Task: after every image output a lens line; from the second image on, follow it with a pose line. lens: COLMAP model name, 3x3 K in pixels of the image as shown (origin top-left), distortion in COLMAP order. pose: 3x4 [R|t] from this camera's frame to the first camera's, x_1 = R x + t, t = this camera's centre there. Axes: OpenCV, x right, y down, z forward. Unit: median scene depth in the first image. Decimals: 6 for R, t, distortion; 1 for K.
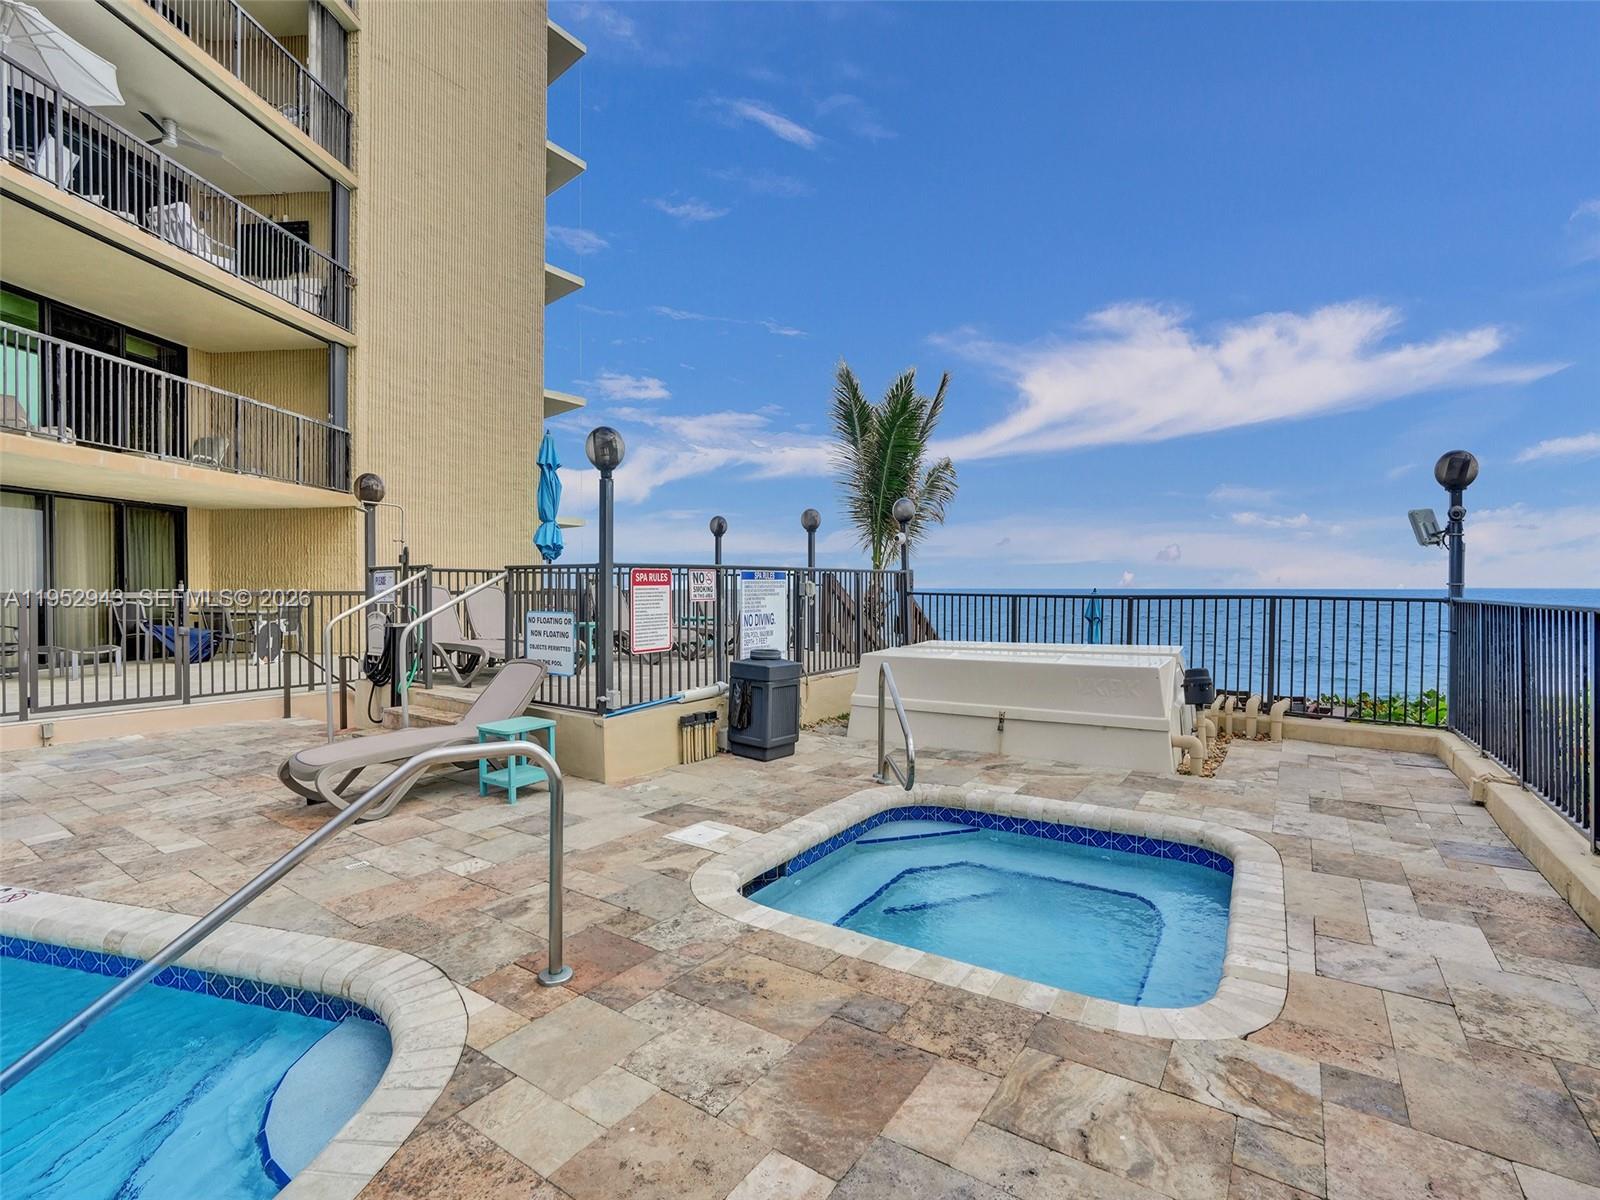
lens RADIAL K [[719.9, 0, 855.9], [0, 719.9, 603.9], [0, 0, 1]] dist [-0.000190, 0.000177]
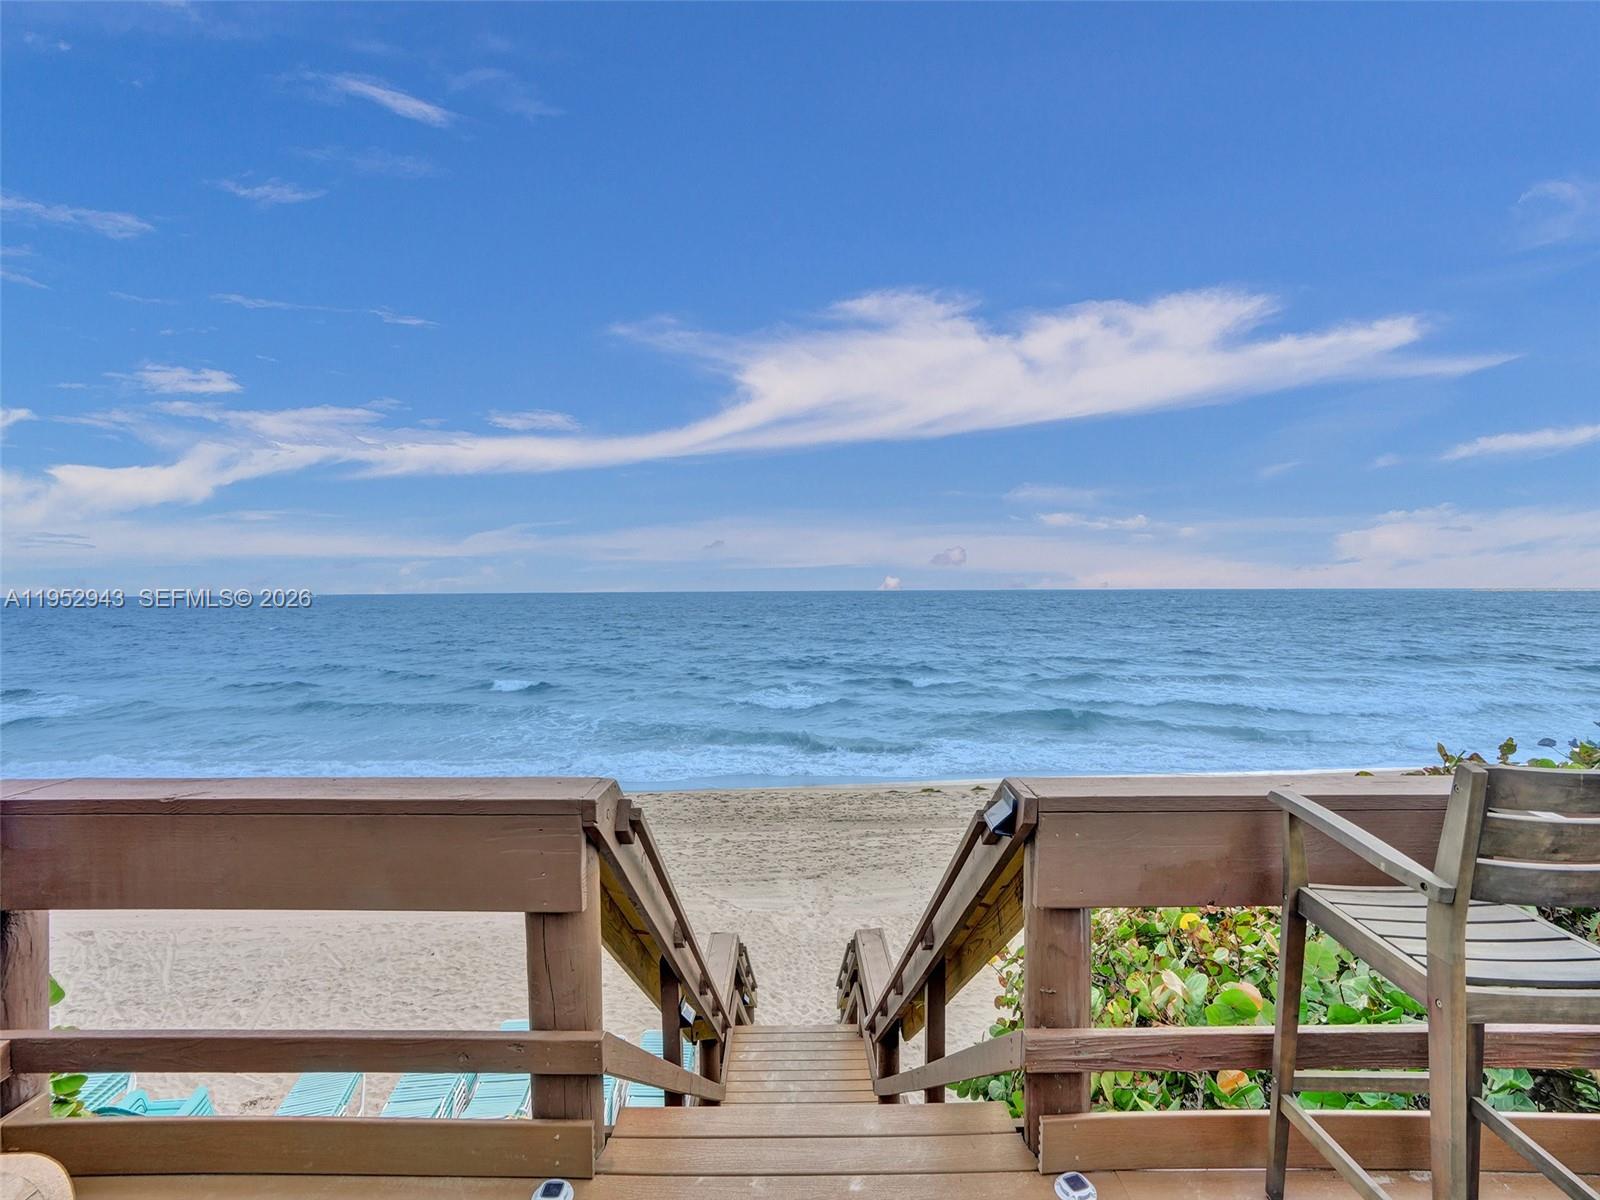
lens RADIAL K [[719.9, 0, 855.9], [0, 719.9, 603.9], [0, 0, 1]] dist [-0.000190, 0.000177]
pose [[0.999195, 0.004772, -0.039837, 0.322623], [-0.004830, 0.999987, -0.001371, -0.006367], [0.039830, 0.001562, 0.999205, 0.051880]]
